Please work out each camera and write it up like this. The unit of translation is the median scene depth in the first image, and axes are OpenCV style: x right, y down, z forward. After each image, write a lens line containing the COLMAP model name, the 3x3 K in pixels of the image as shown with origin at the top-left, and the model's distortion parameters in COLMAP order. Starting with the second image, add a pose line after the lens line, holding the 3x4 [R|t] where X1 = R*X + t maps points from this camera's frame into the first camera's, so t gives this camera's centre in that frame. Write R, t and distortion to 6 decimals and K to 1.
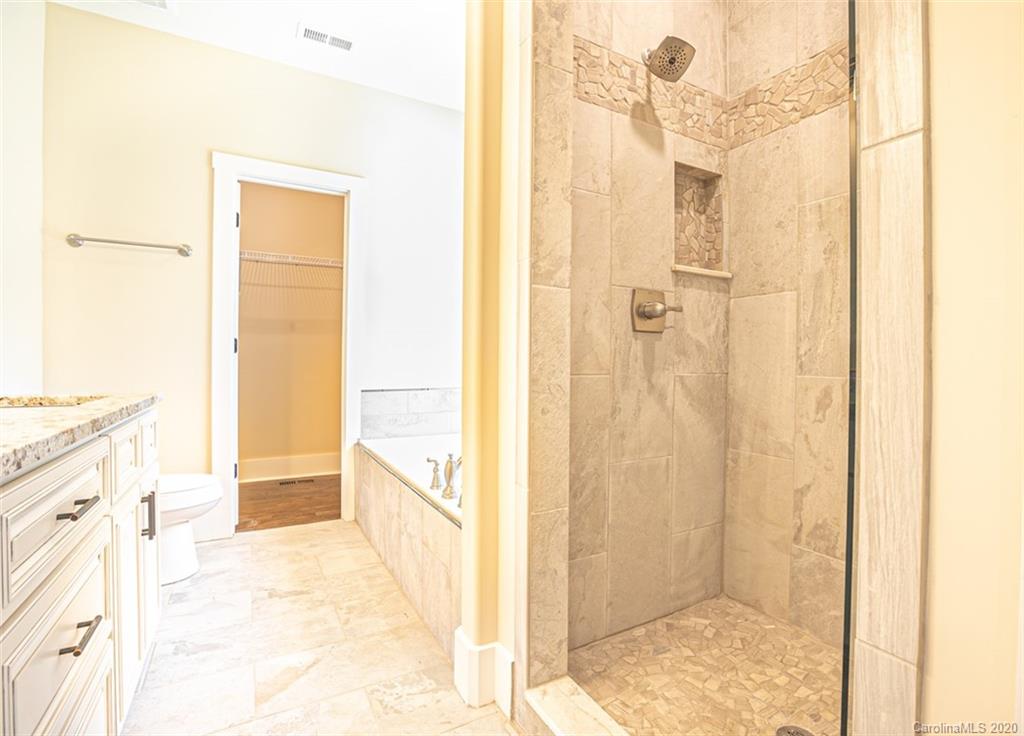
lens RADIAL K [[489.1, 0, 526.7], [0, 489.1, 367.3], [0, 0, 1]] dist [-0.045532, 0.020122]
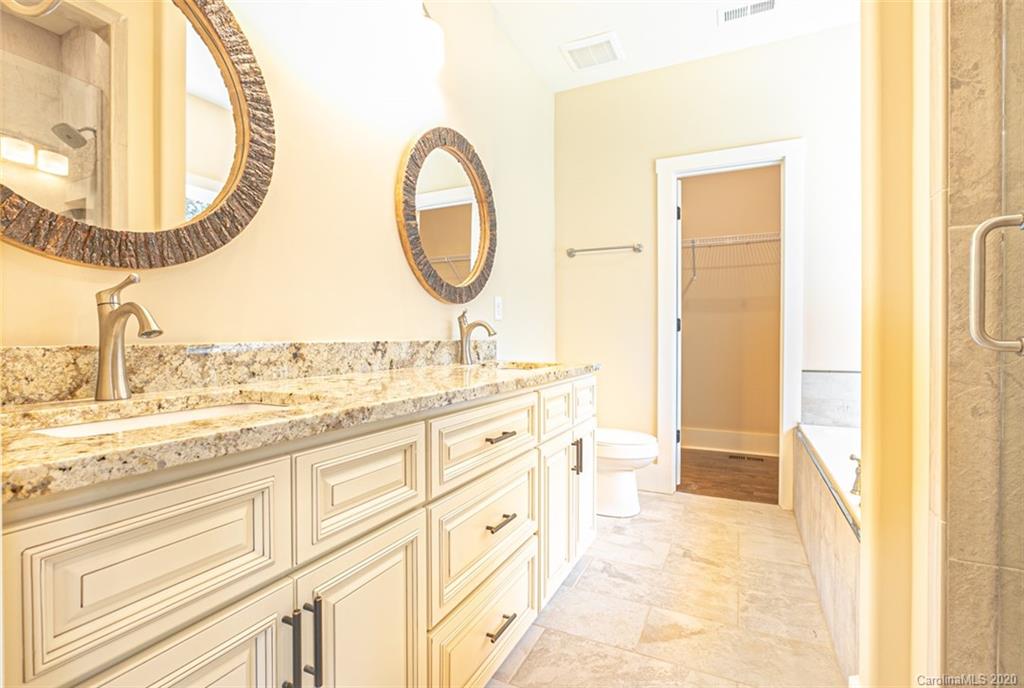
lens RADIAL K [[475.2, 0, 513.0], [0, 475.2, 340.8], [0, 0, 1]] dist [-0.014238, 0.000377]
pose [[0.571951, -0.000391, -0.820288, 0.089986], [-0.006665, 0.999965, -0.005123, 0.000321], [0.820261, 0.008397, 0.571928, 0.051614]]
